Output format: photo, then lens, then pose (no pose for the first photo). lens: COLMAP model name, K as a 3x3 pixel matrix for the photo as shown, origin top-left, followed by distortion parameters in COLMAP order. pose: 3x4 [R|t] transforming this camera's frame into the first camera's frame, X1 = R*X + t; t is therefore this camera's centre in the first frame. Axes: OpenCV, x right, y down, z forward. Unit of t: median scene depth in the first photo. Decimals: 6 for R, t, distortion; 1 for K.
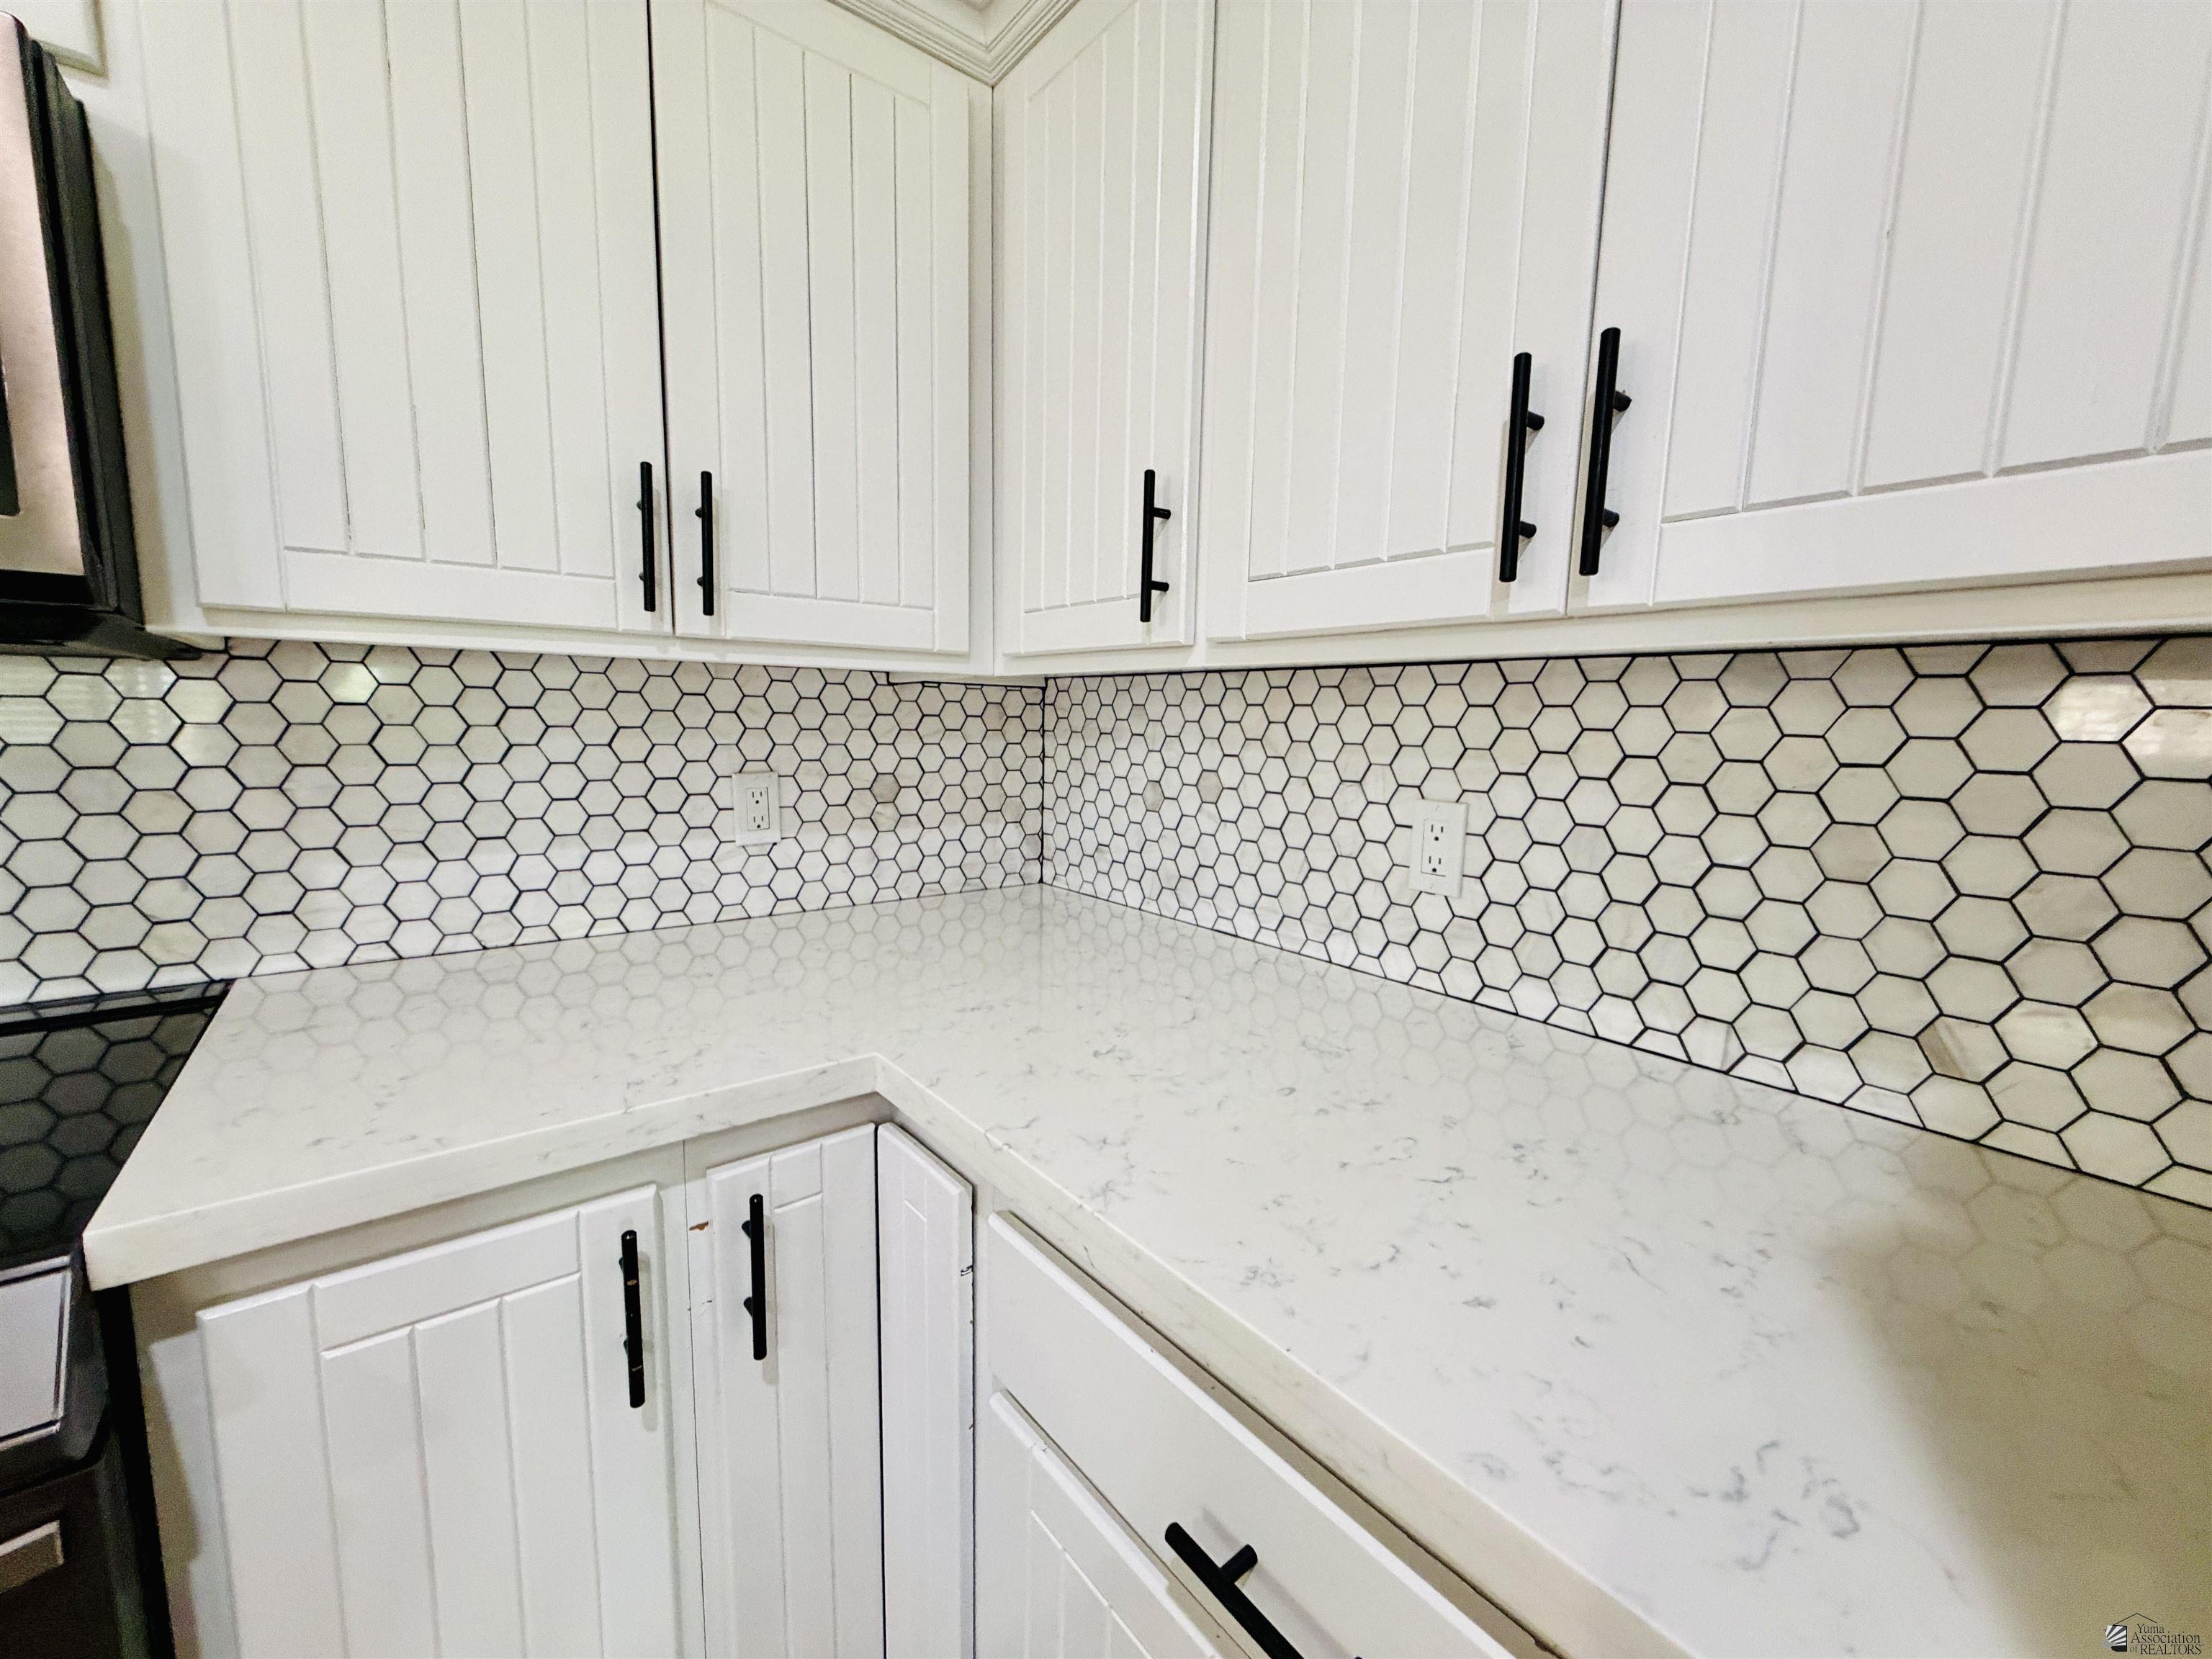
lens RADIAL K [[885.5, 0, 1103.7], [0, 885.5, 830.0], [0, 0, 1]] dist [0.000122, 0.000150]
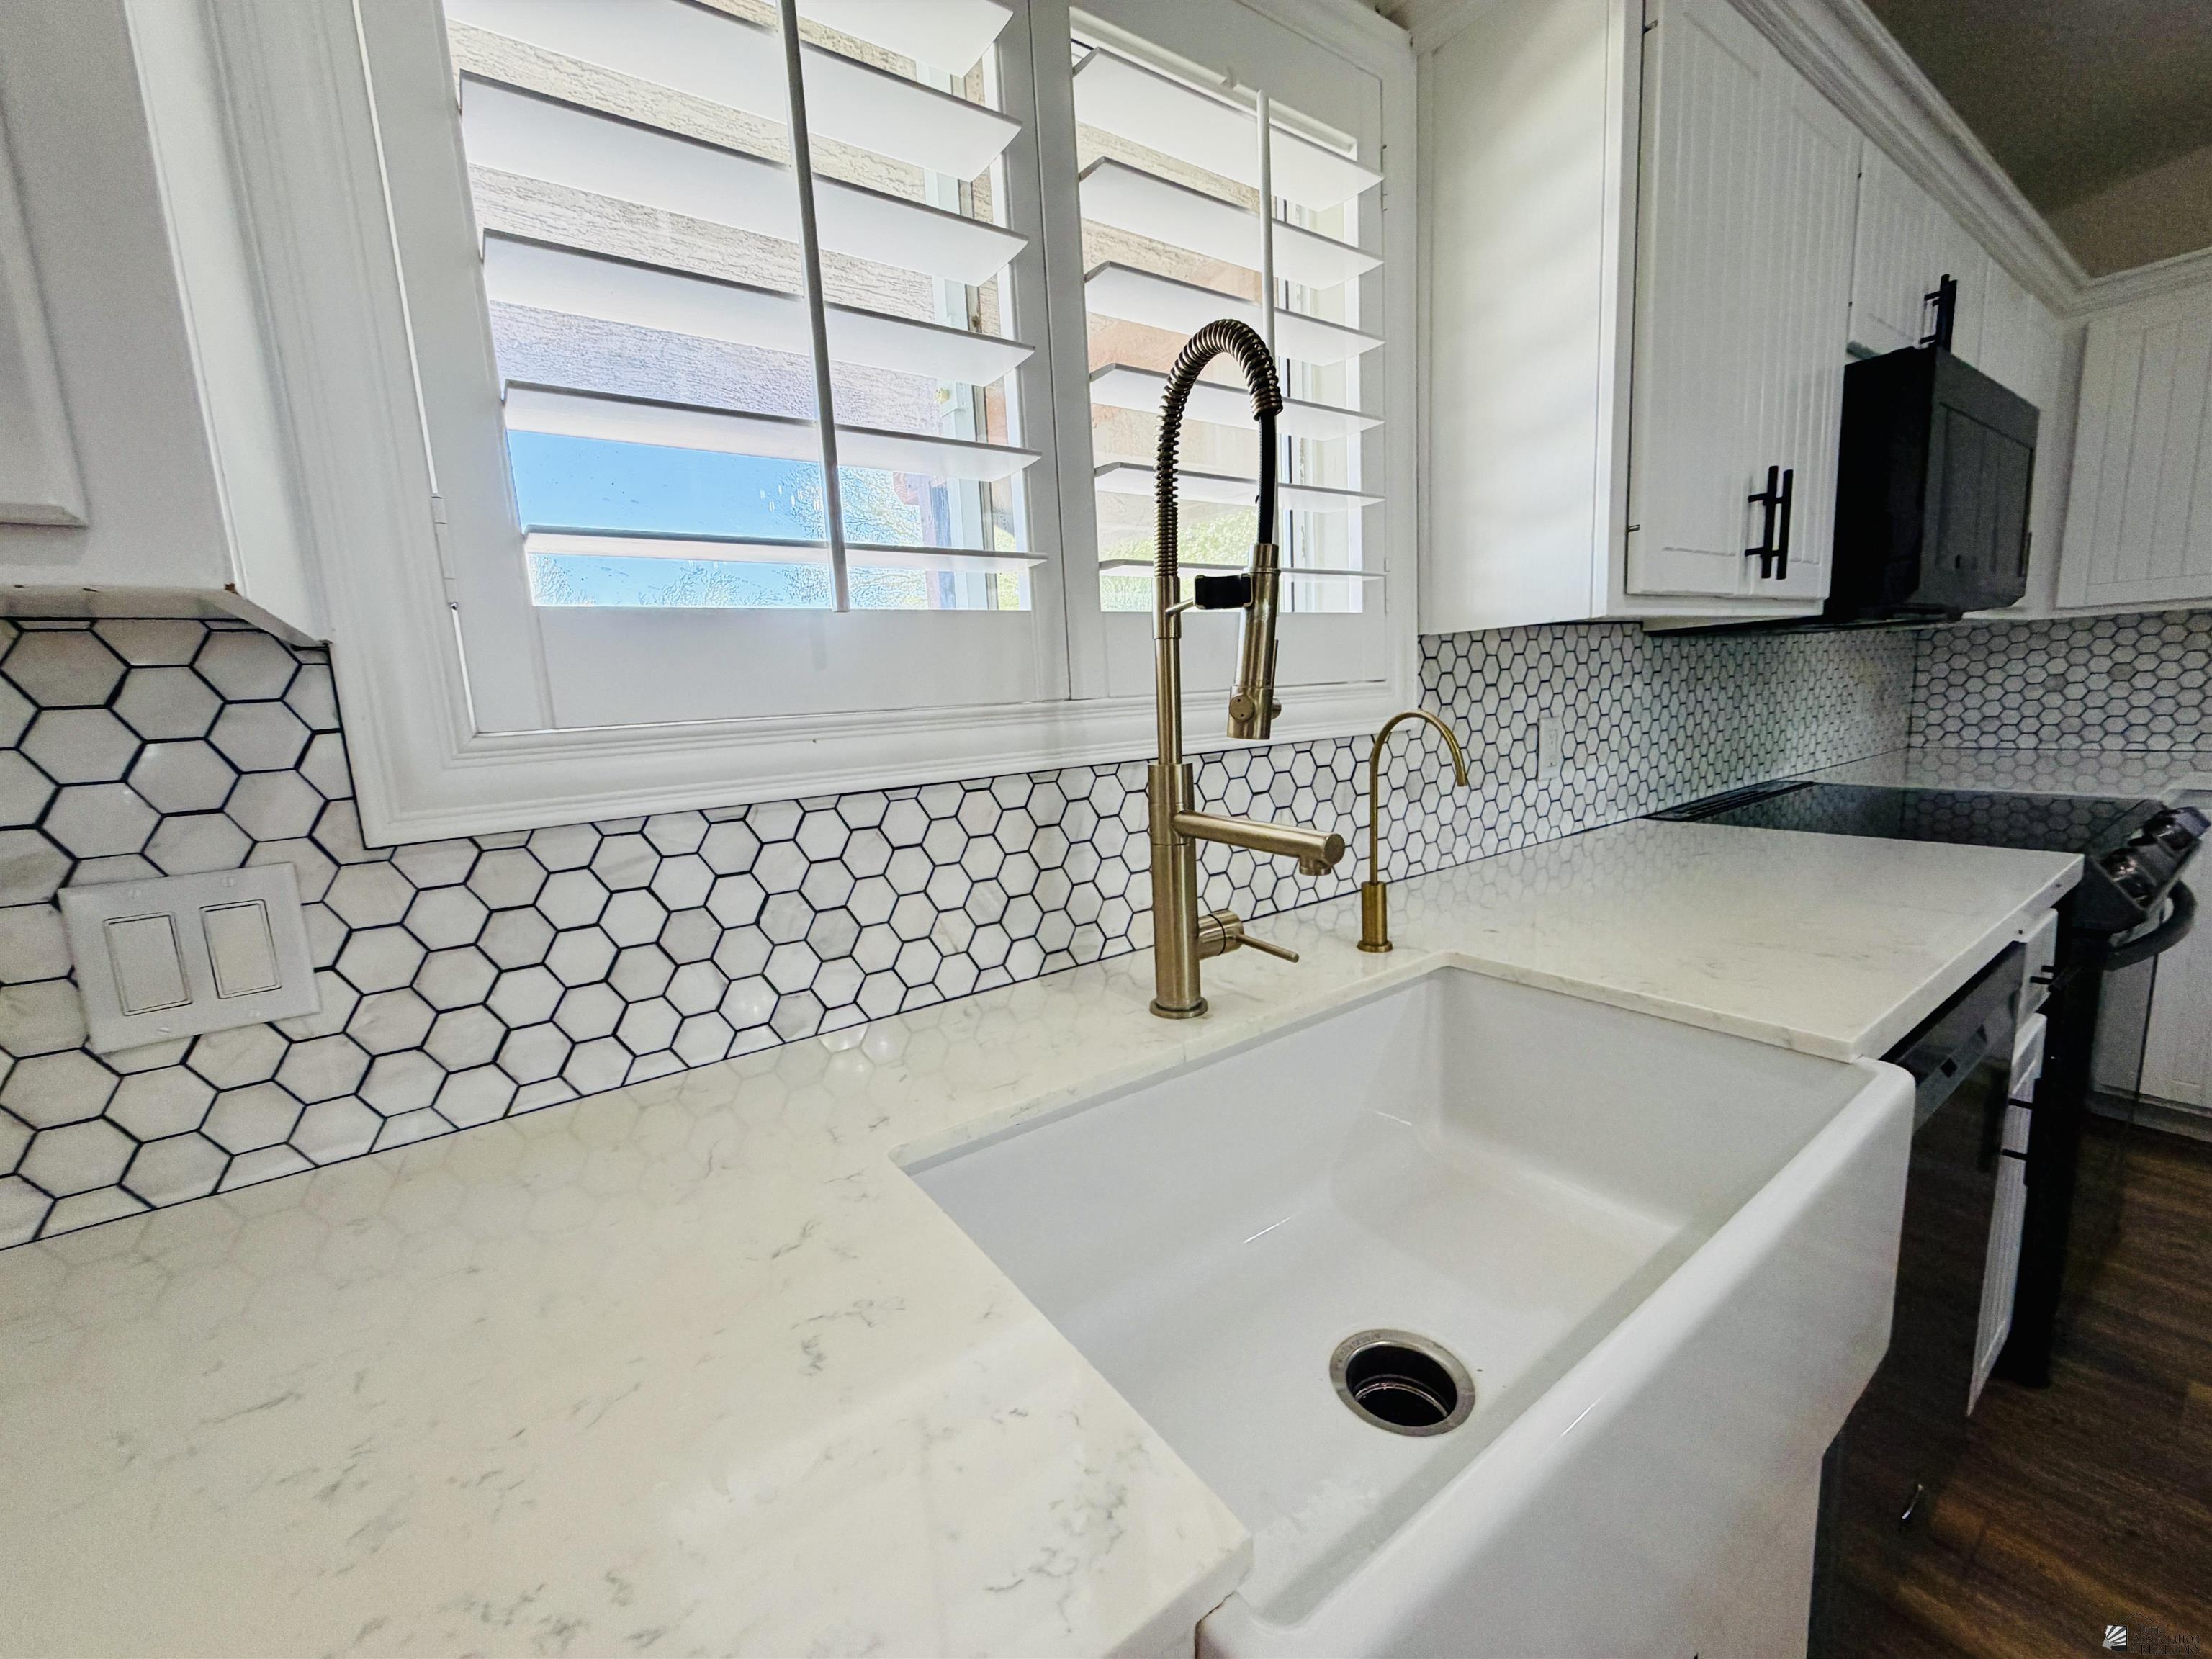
lens RADIAL K [[885.5, 0, 1103.7], [0, 885.5, 830.0], [0, 0, 1]] dist [0.000122, 0.000150]
pose [[0.995906, -0.062887, -0.064934, -2.149254], [0.064404, 0.997691, 0.021539, 0.117211], [0.063430, -0.025632, 0.997657, -1.120168]]
